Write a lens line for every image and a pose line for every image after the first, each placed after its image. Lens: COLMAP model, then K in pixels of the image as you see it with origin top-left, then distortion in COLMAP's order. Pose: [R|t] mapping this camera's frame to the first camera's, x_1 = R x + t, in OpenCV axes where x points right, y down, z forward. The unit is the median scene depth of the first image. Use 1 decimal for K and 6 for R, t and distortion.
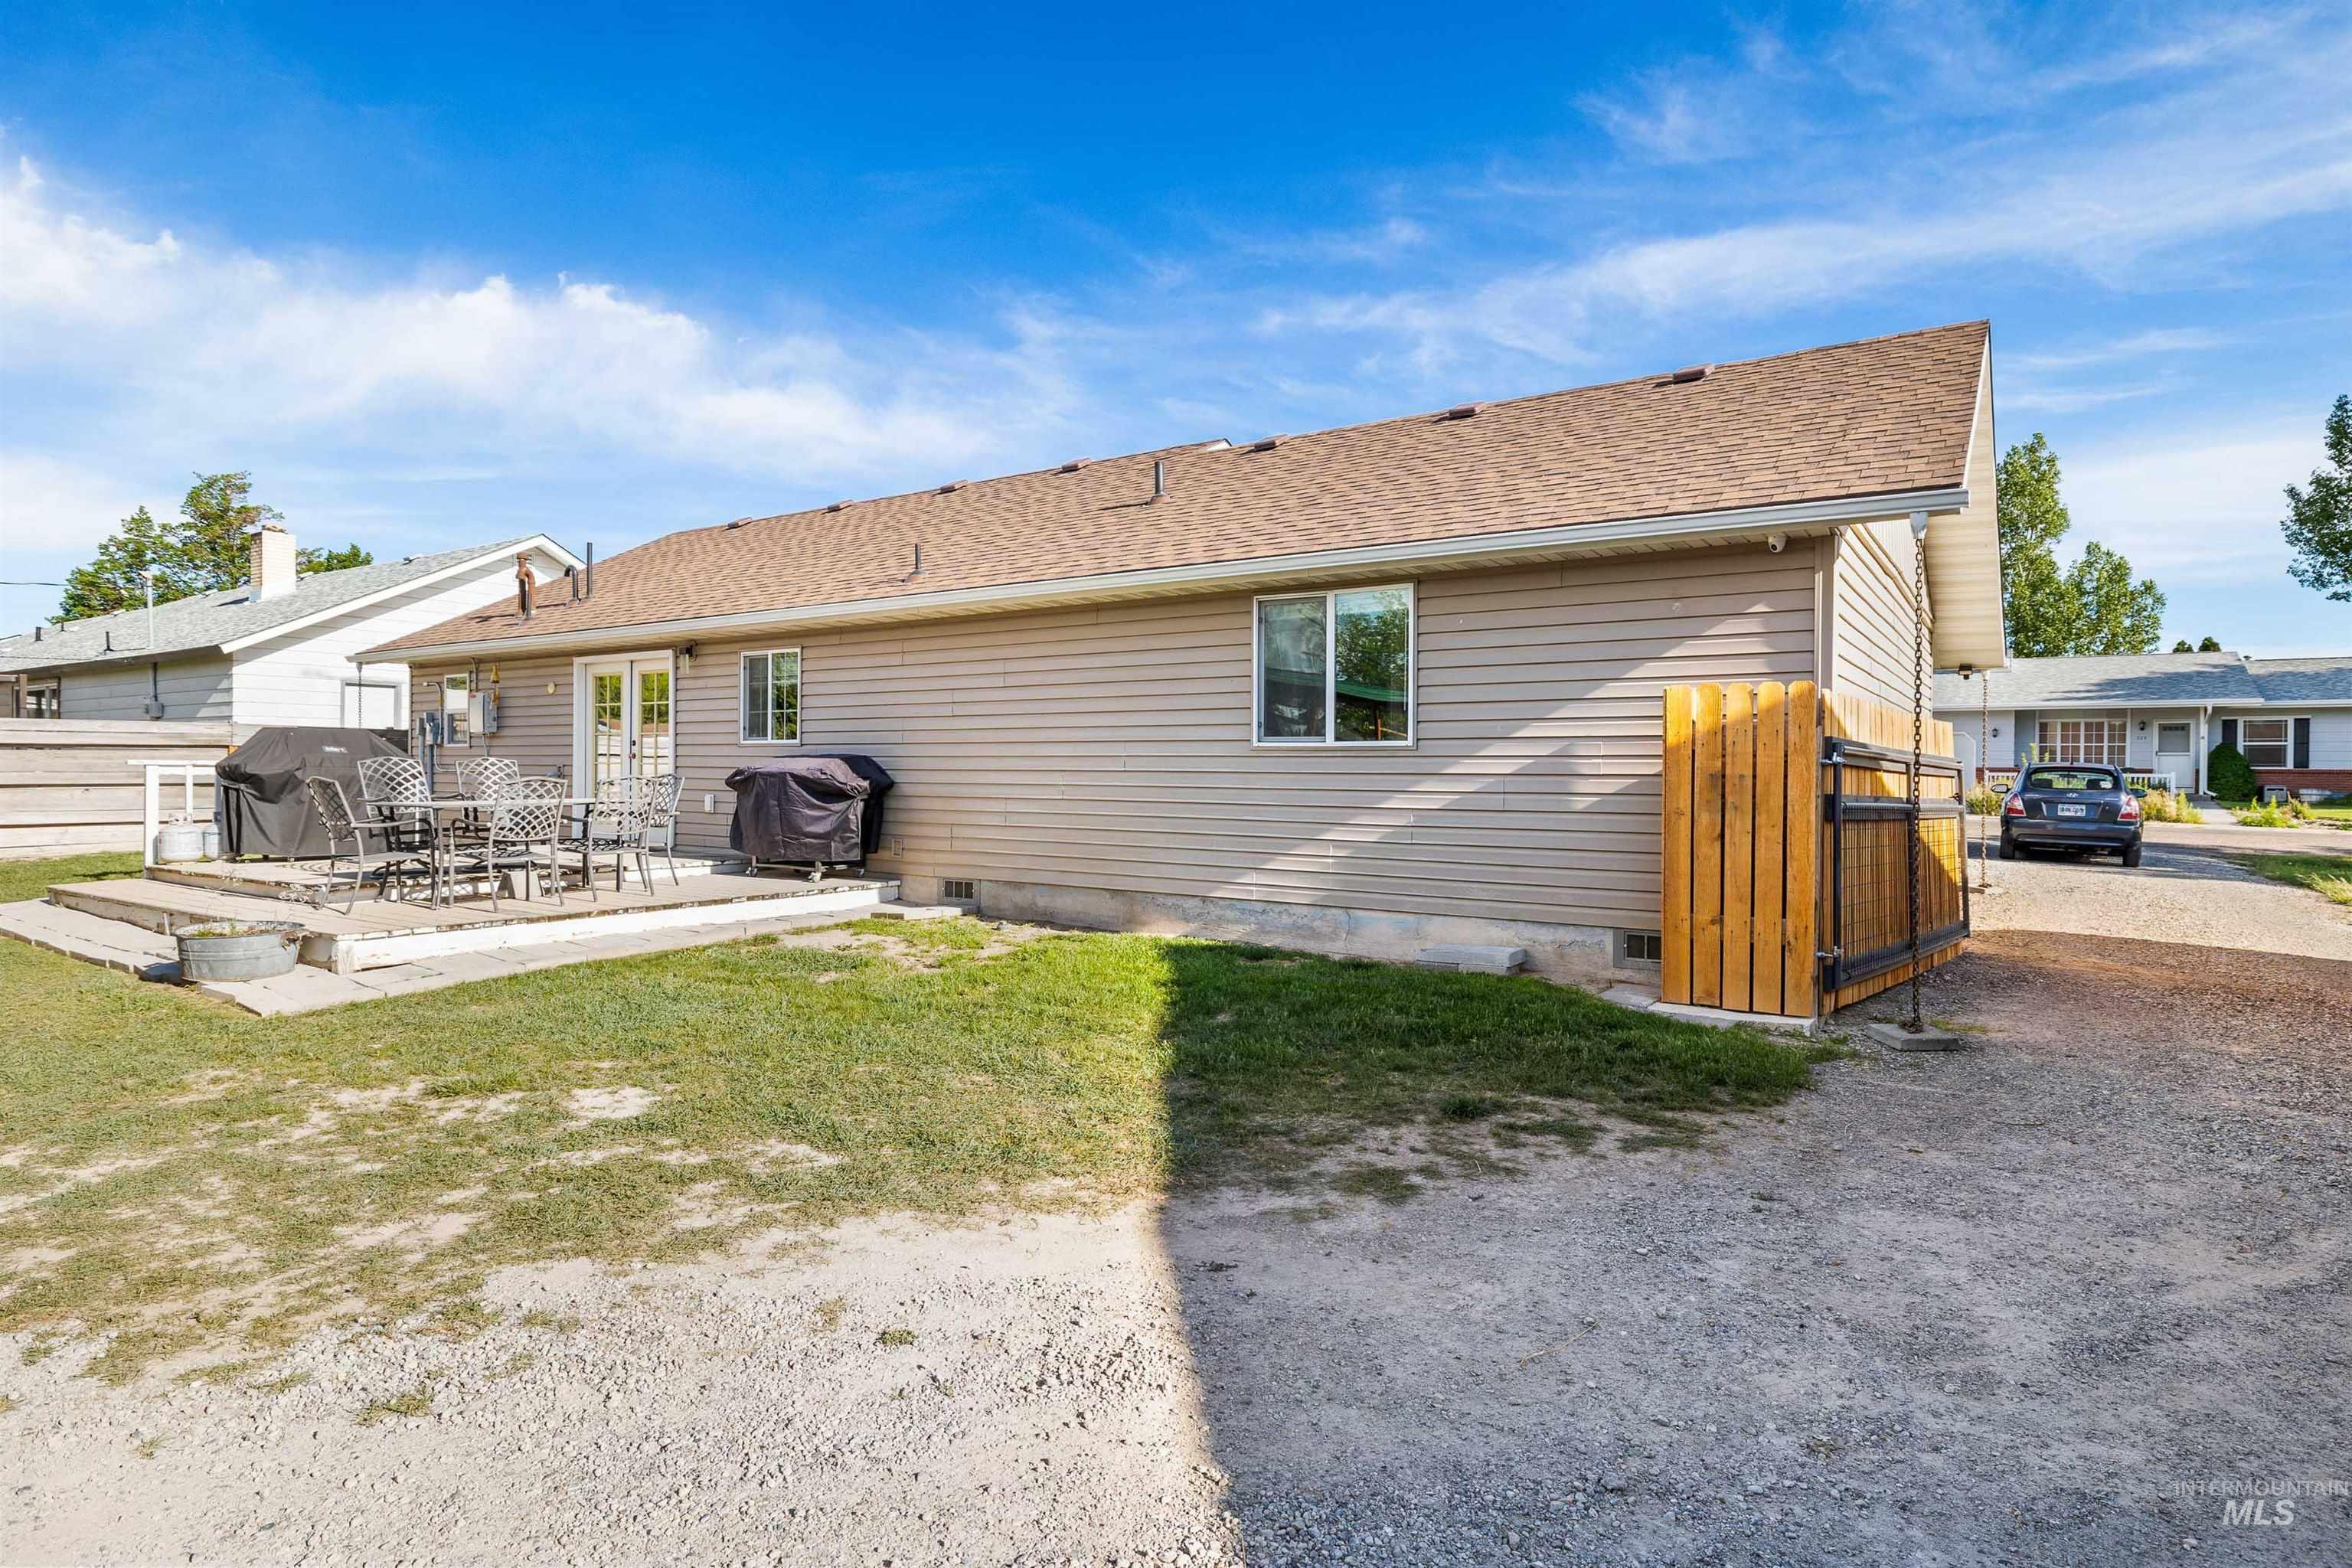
lens RADIAL K [[1228.1, 0, 1182.4], [0, 1228.1, 774.8], [0, 0, 1]] dist [-0.004503, -0.007004]
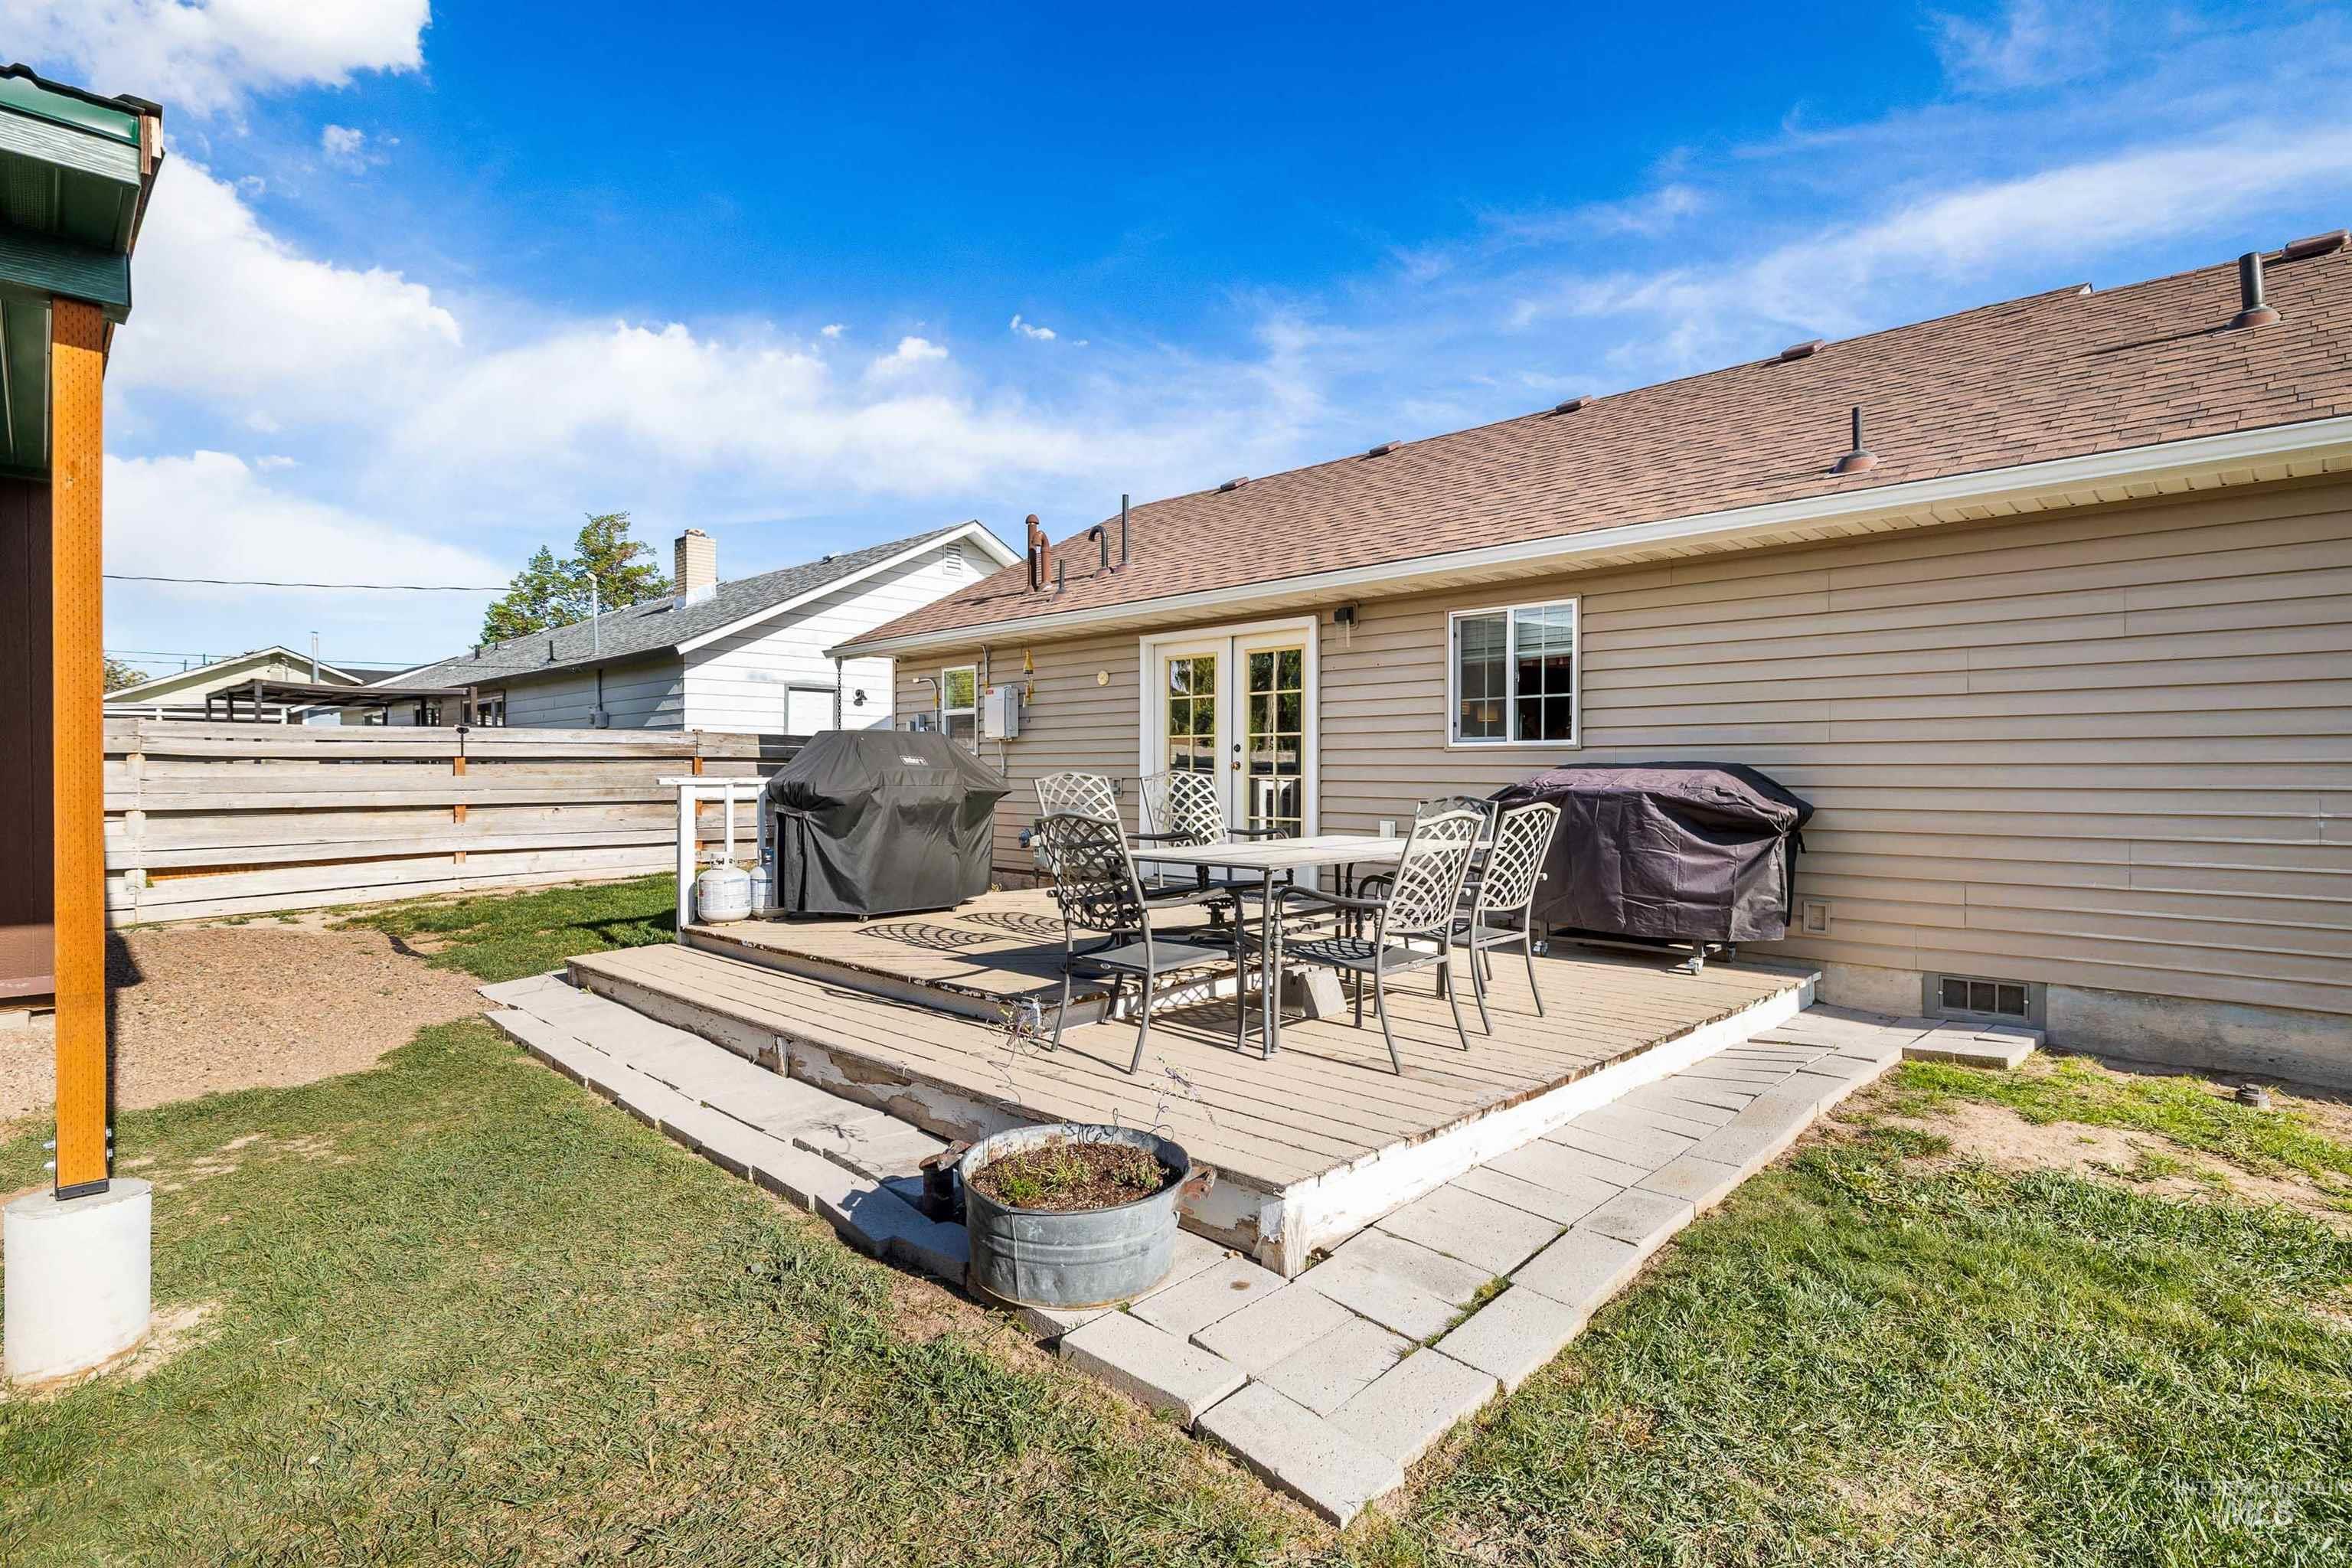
lens RADIAL K [[1152.8, 0, 1159.3], [0, 1152.8, 776.4], [0, 0, 1]] dist [-0.020763, 0.001765]
pose [[0.979069, -0.009301, -0.203315, -0.194243], [0.010386, 0.999937, 0.004268, -0.006801], [0.203262, -0.006291, 0.979104, 0.174023]]
